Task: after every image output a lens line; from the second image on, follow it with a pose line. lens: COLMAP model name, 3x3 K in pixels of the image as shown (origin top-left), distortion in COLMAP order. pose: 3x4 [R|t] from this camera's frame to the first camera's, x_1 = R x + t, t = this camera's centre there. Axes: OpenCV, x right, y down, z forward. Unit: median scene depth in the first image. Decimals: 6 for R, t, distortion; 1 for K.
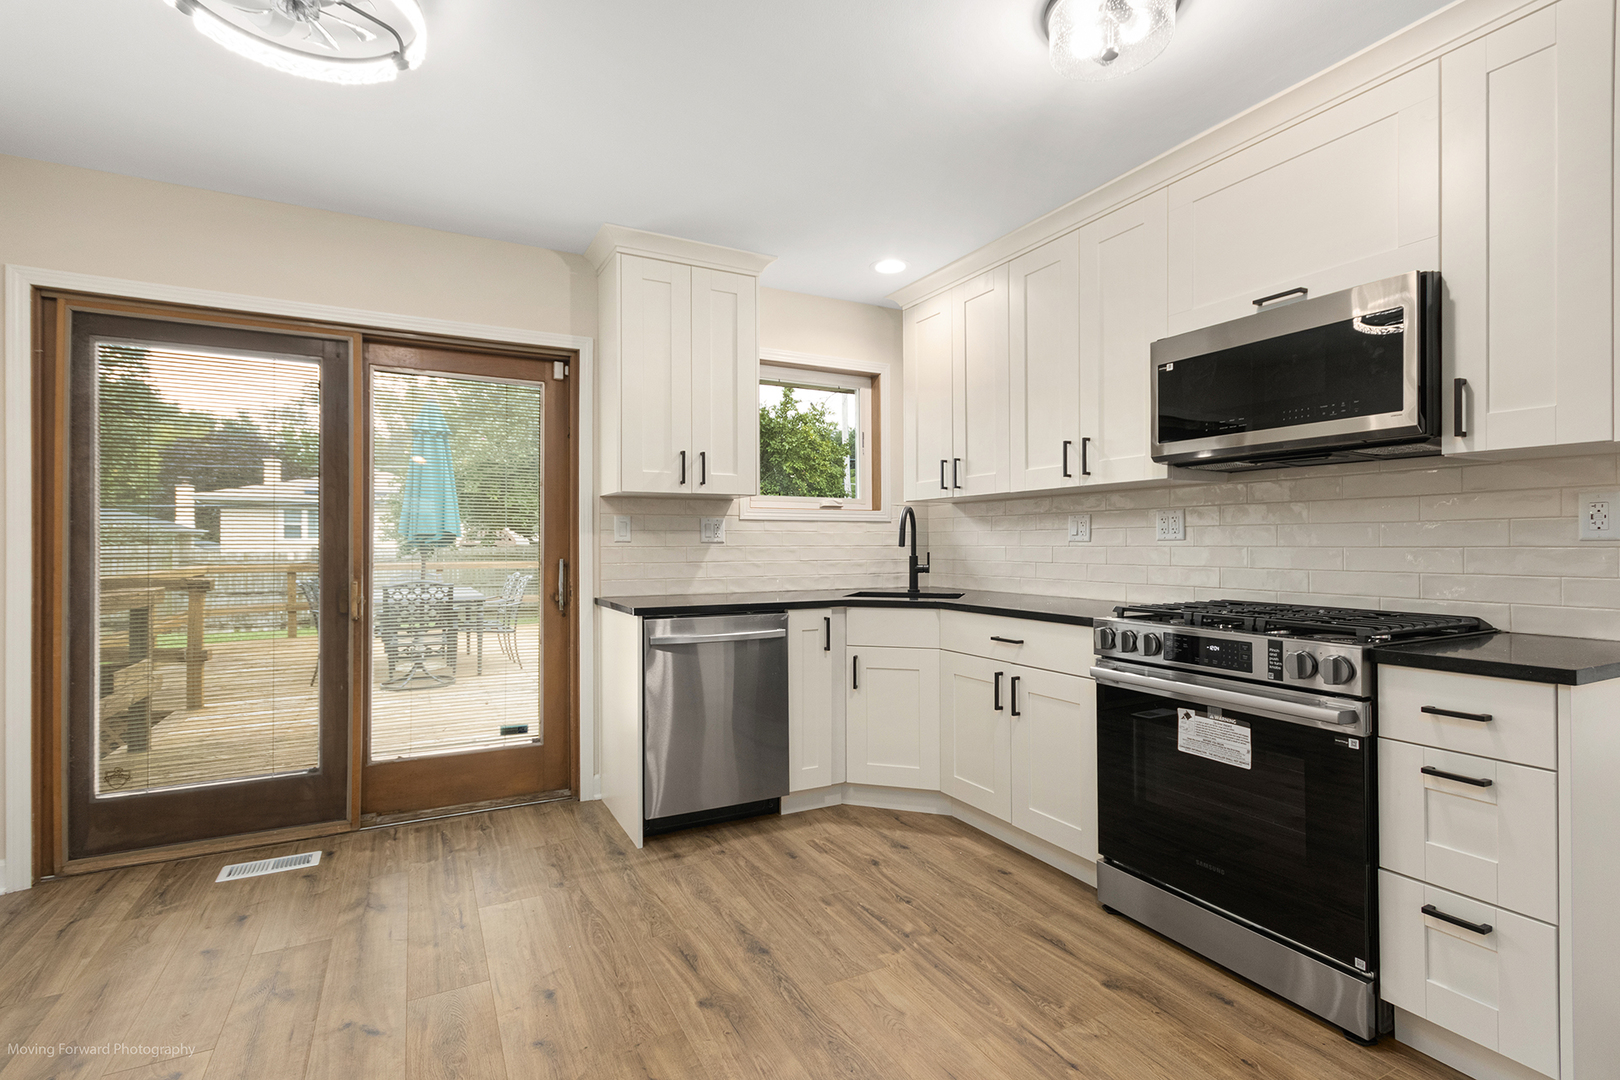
lens RADIAL K [[751.3, 0, 810.0], [0, 751.3, 540.0], [0, 0, 1]] dist [-0.000412, -0.000550]
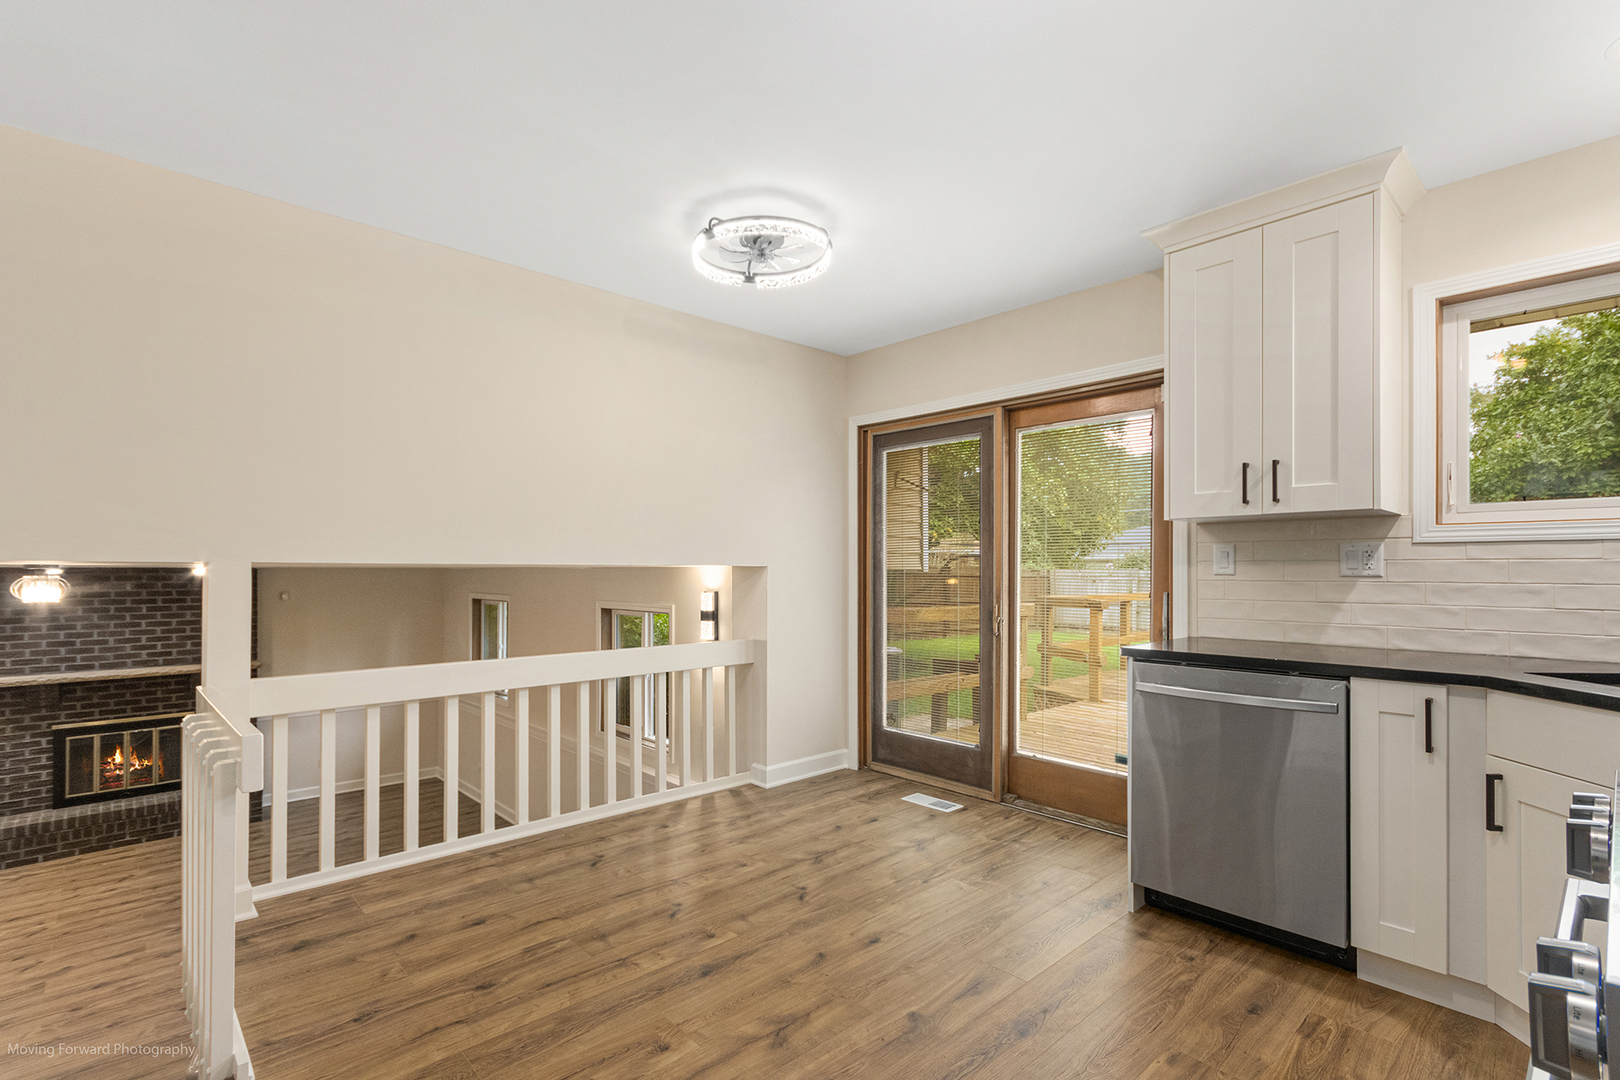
lens RADIAL K [[749.8, 0, 805.9], [0, 749.8, 564.4], [0, 0, 1]] dist [0.005517, -0.000104]
pose [[0.257476, -0.004845, -0.966272, 0.597453], [0.003109, 0.999986, -0.004185, -0.009516], [0.966280, -0.001927, 0.257488, 0.412680]]
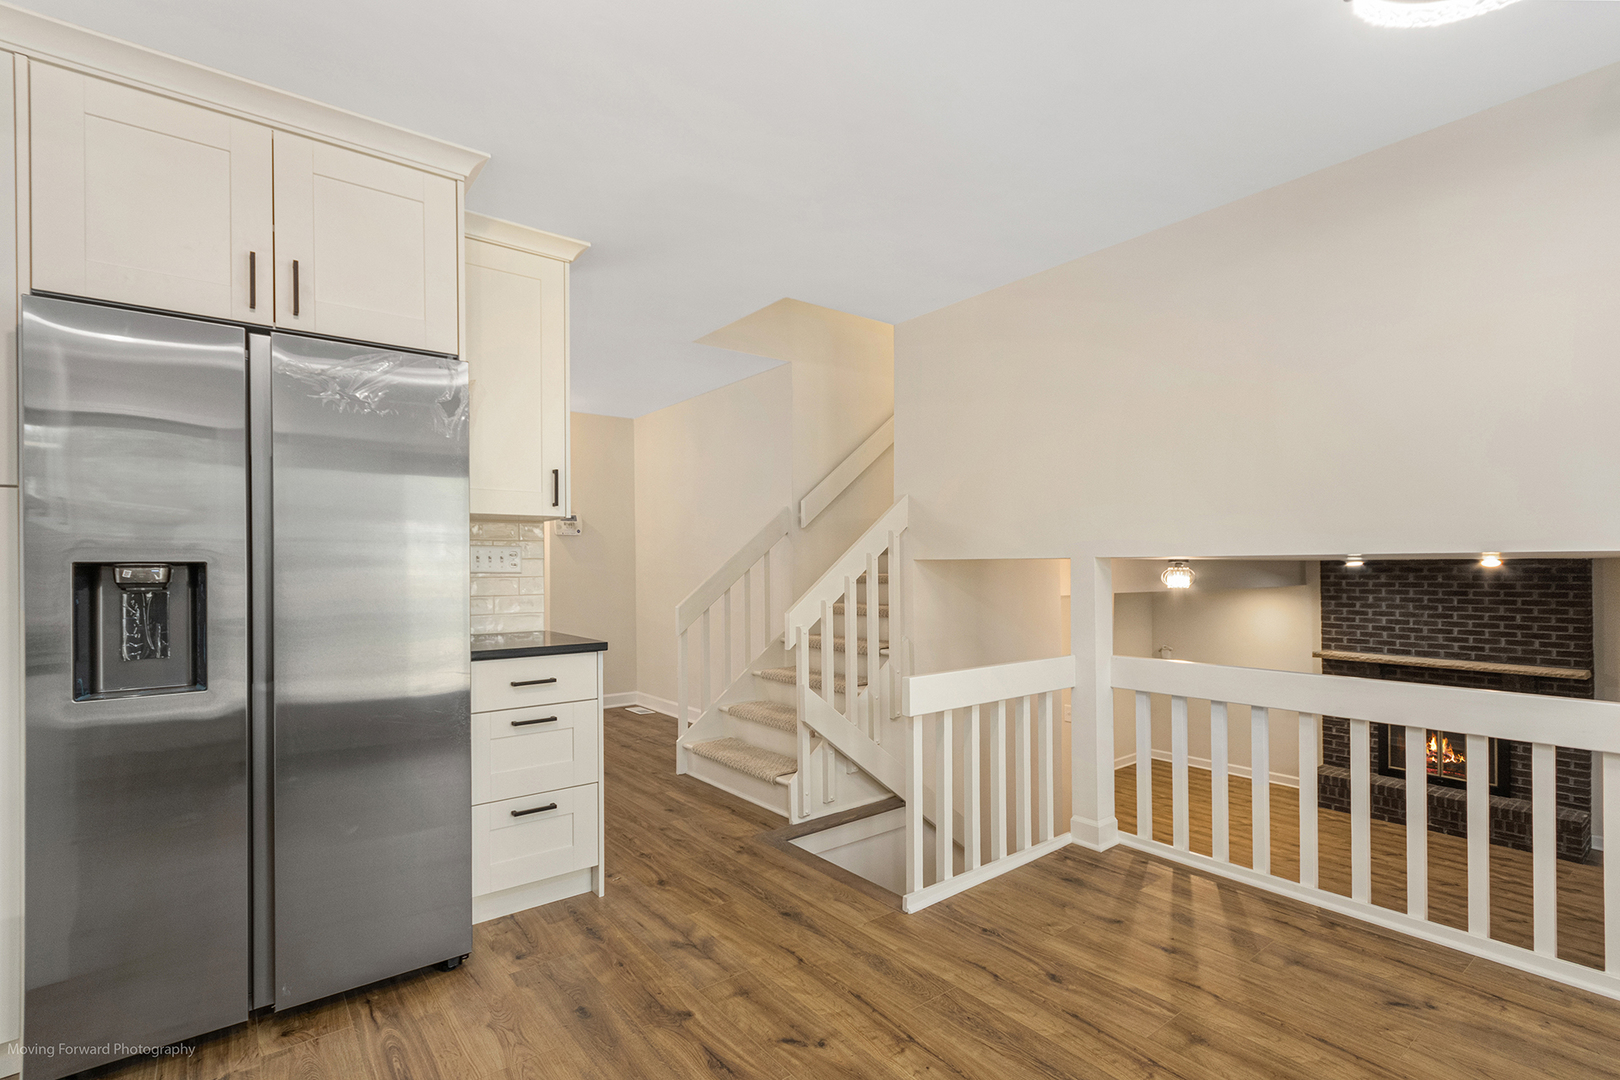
lens RADIAL K [[749.8, 0, 805.9], [0, 749.8, 564.4], [0, 0, 1]] dist [0.005517, -0.000104]
pose [[-0.985466, 0.008895, -0.169638, 0.130328], [0.010089, 0.999930, -0.006177, -0.005308], [0.169571, -0.007798, -0.985487, 1.037789]]
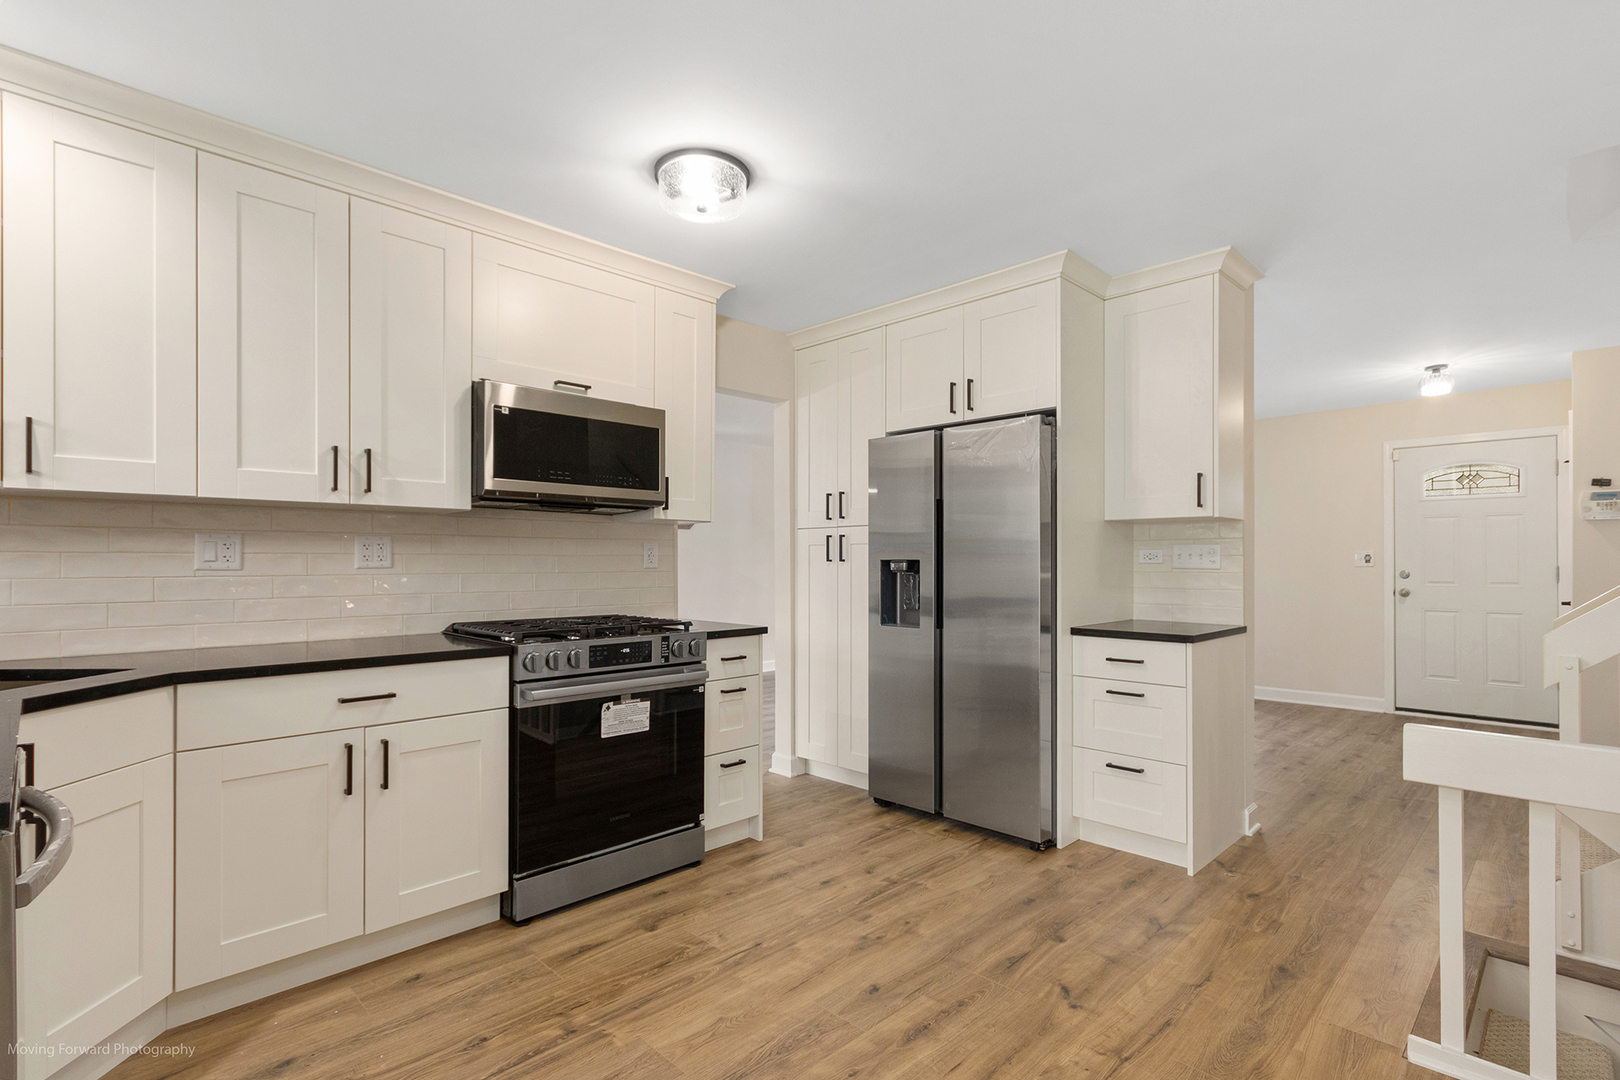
lens RADIAL K [[767.3, 0, 808.9], [0, 767.3, 557.1], [0, 0, 1]] dist [-0.000090, 0.000780]
pose [[-0.292655, 0.007354, 0.956190, -0.661465], [-0.005274, 0.999943, -0.009305, -0.008218], [-0.956203, -0.007766, -0.292600, 0.834629]]
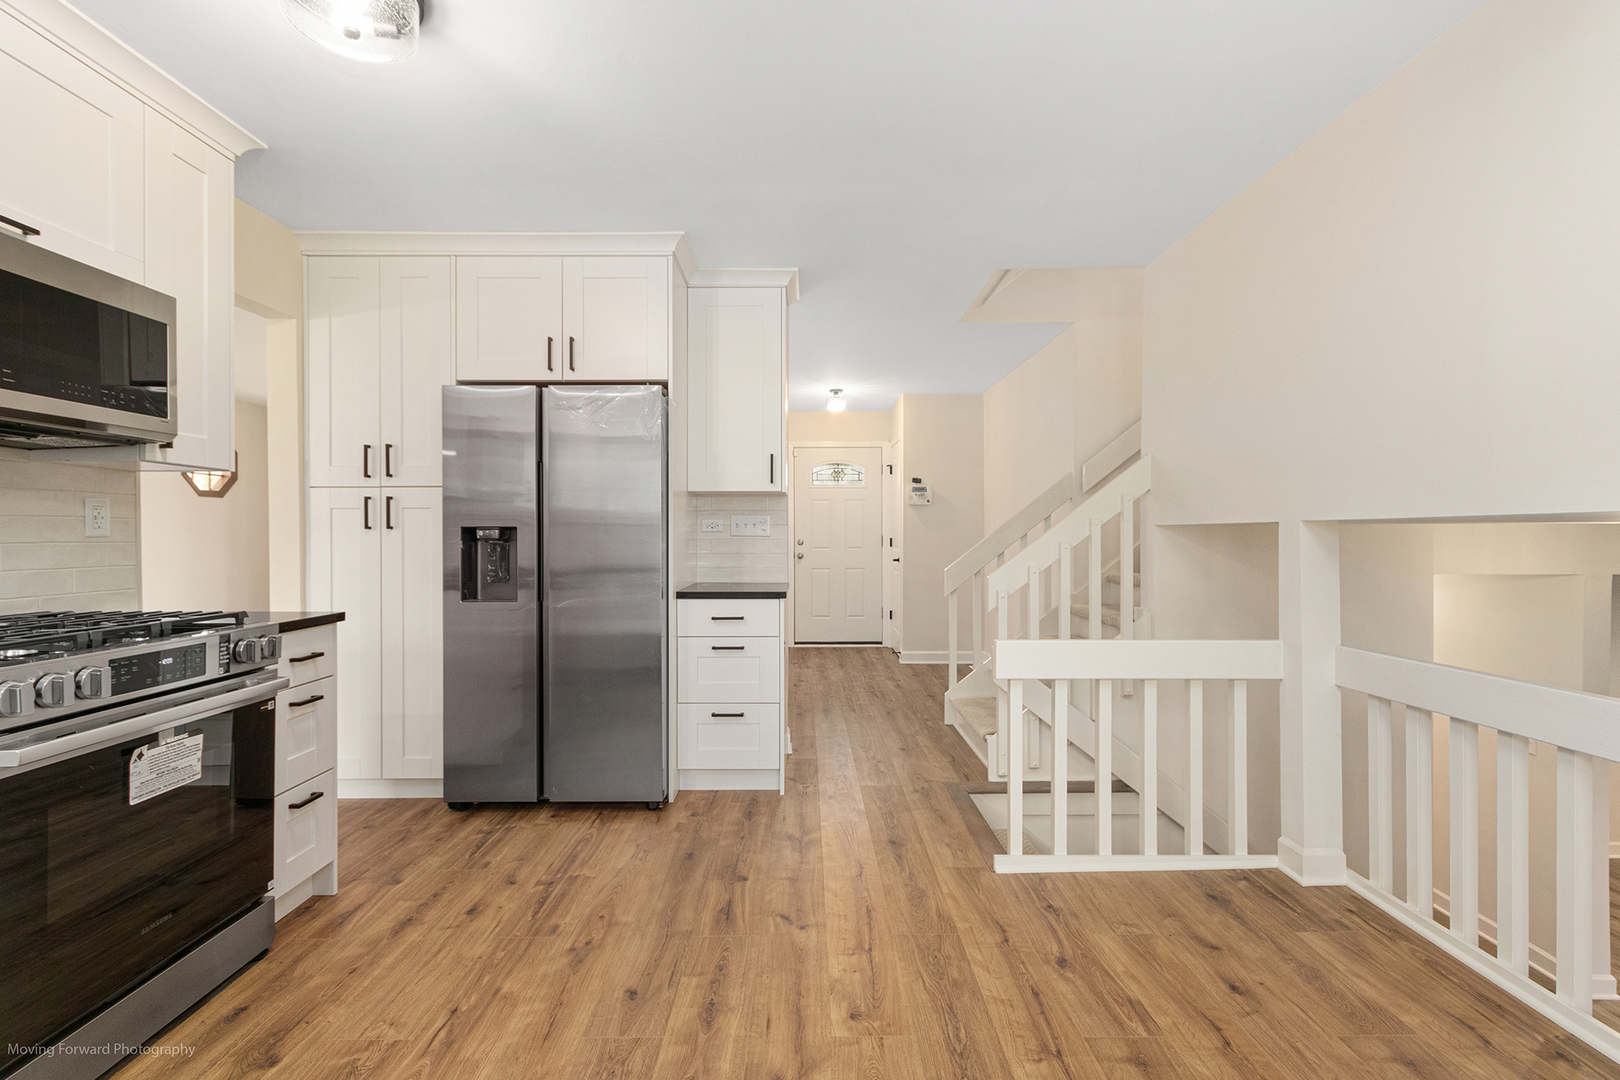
lens RADIAL K [[740.5, 0, 802.3], [0, 740.5, 538.2], [0, 0, 1]] dist [0.001188, 0.000583]
pose [[-0.883467, 0.001792, 0.468489, -0.384335], [0.000555, 0.999996, -0.002778, 0.004656], [-0.468492, -0.002194, -0.883465, 1.078890]]
